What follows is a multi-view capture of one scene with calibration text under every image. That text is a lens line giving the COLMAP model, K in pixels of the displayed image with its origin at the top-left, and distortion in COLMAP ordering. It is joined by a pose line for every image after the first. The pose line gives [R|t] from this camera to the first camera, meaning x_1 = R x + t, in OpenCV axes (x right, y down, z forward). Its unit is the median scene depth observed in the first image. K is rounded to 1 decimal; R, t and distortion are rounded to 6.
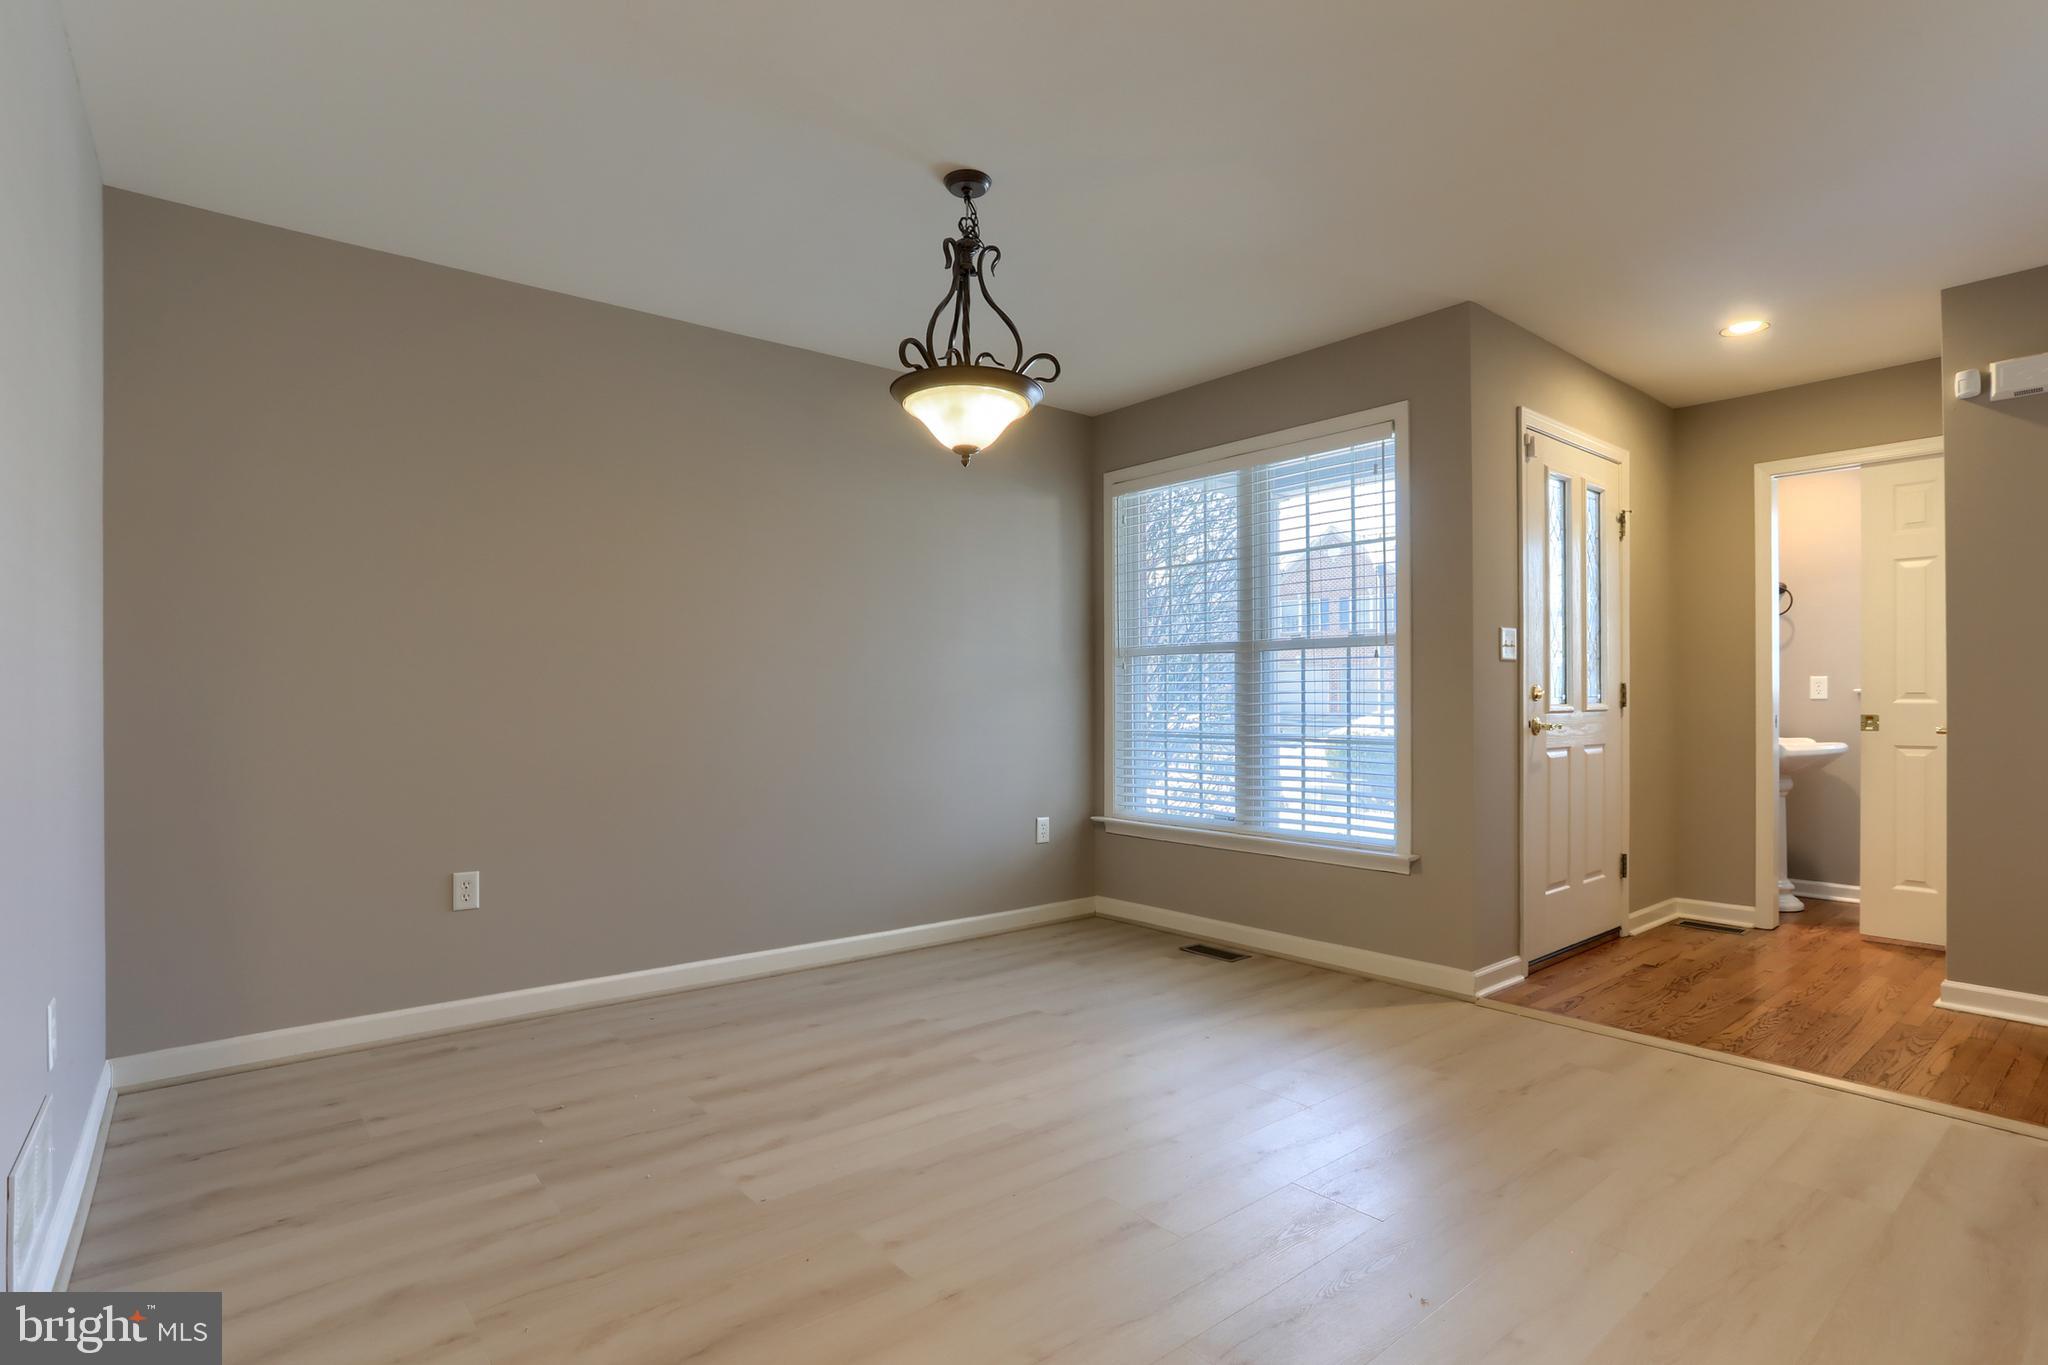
lens RADIAL K [[1020.2, 0, 1019.1], [0, 1020.2, 688.7], [0, 0, 1]] dist [-0.054912, 0.026834]
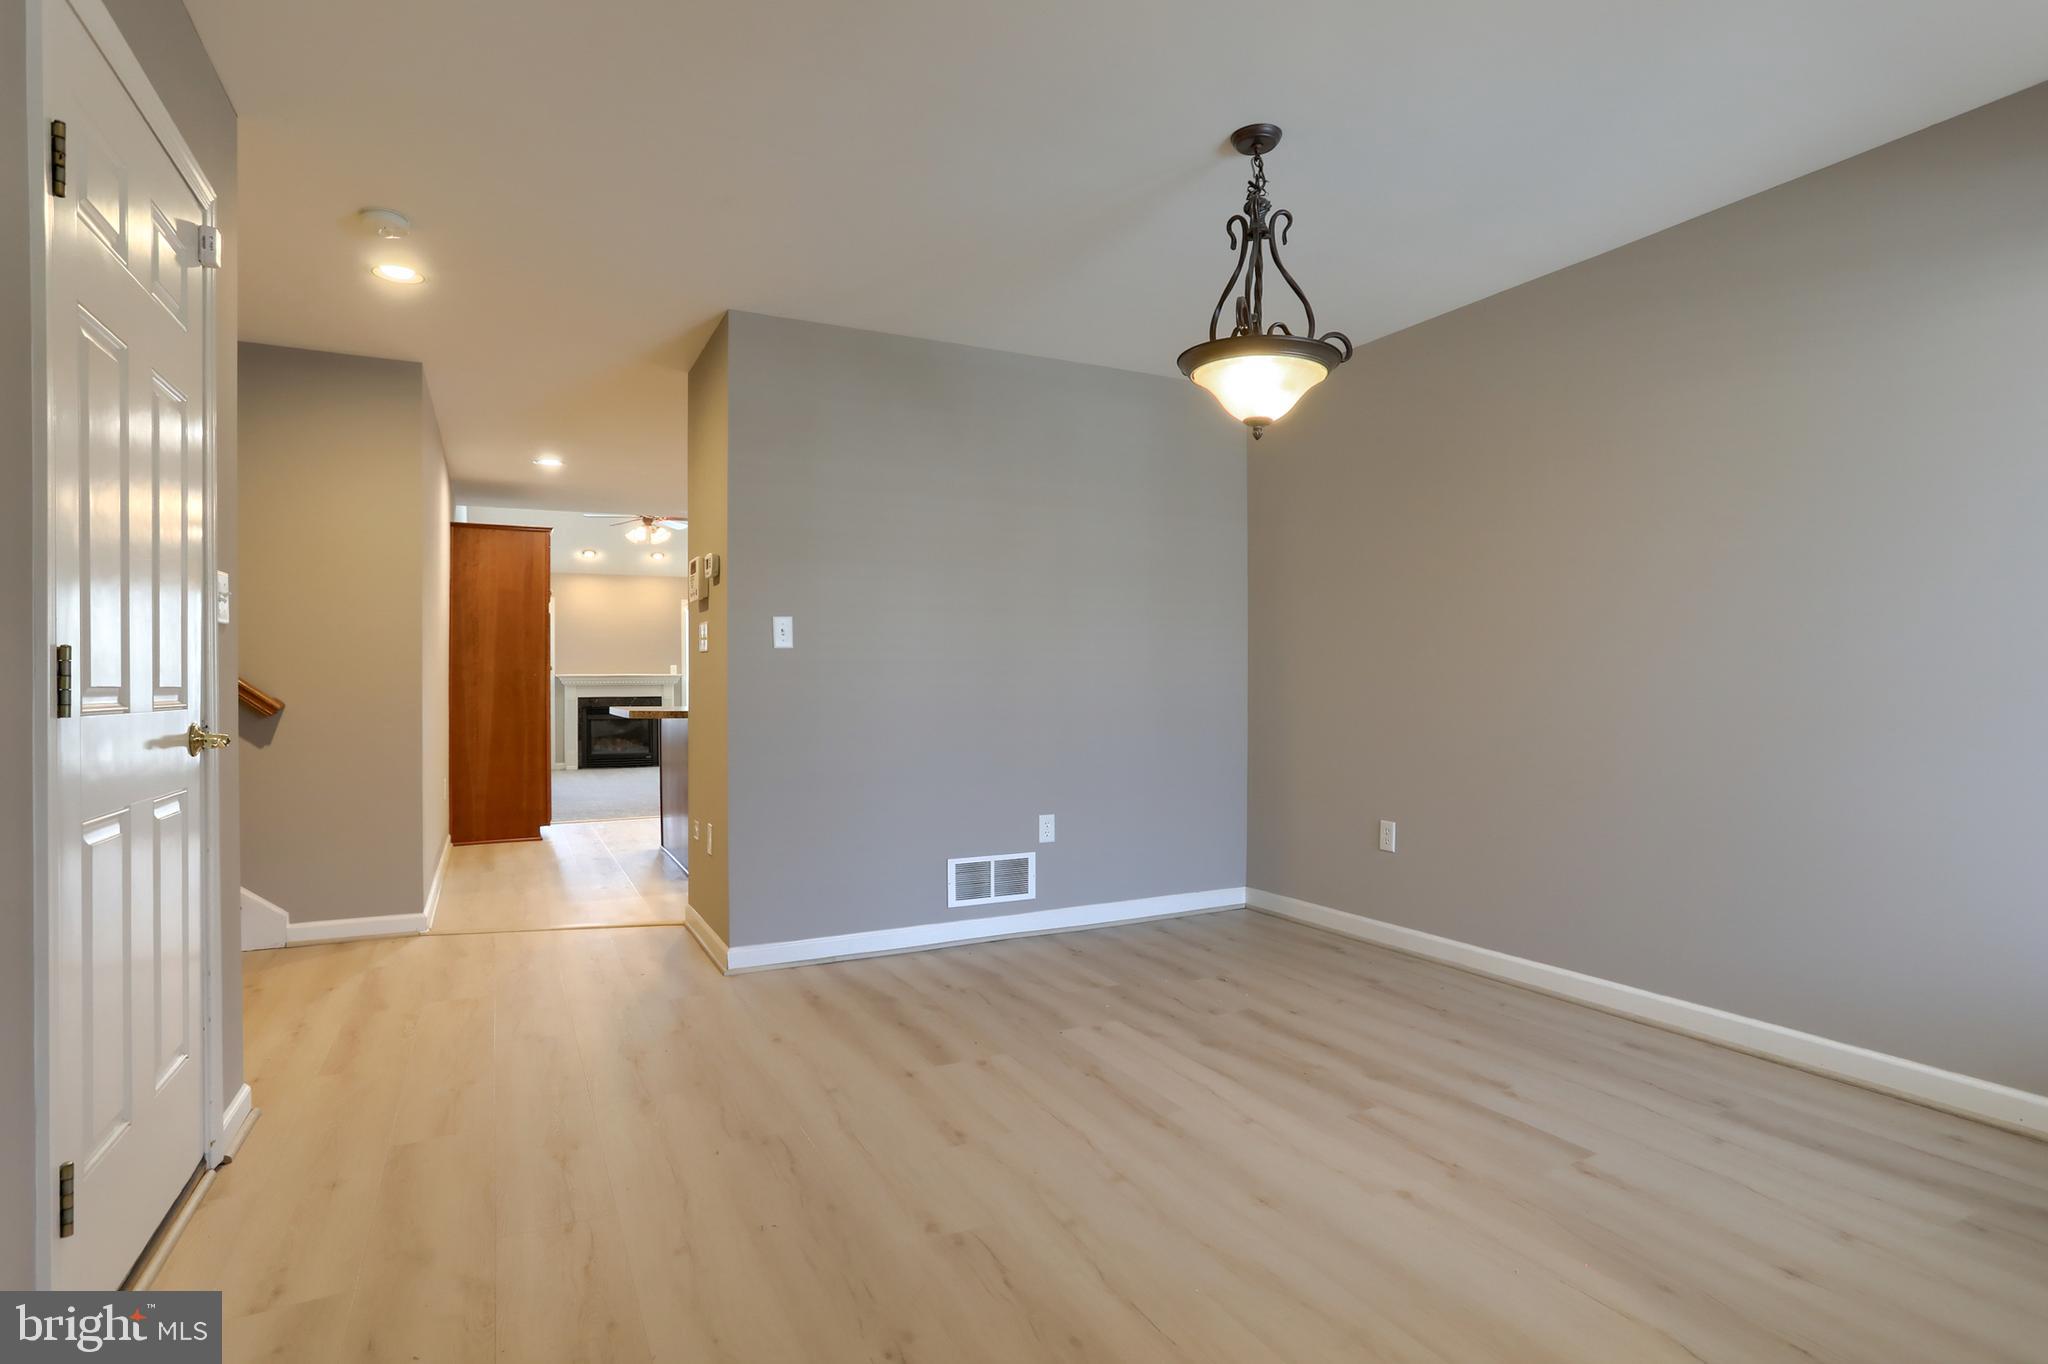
lens RADIAL K [[1020.2, 0, 1037.5], [0, 1020.2, 684.9], [0, 0, 1]] dist [-0.054912, 0.026834]
pose [[-0.179311, 0.005313, -0.983778, 0.934582], [0.007705, 0.999962, 0.003996, 0.006768], [0.983762, -0.006863, -0.179345, 0.983941]]
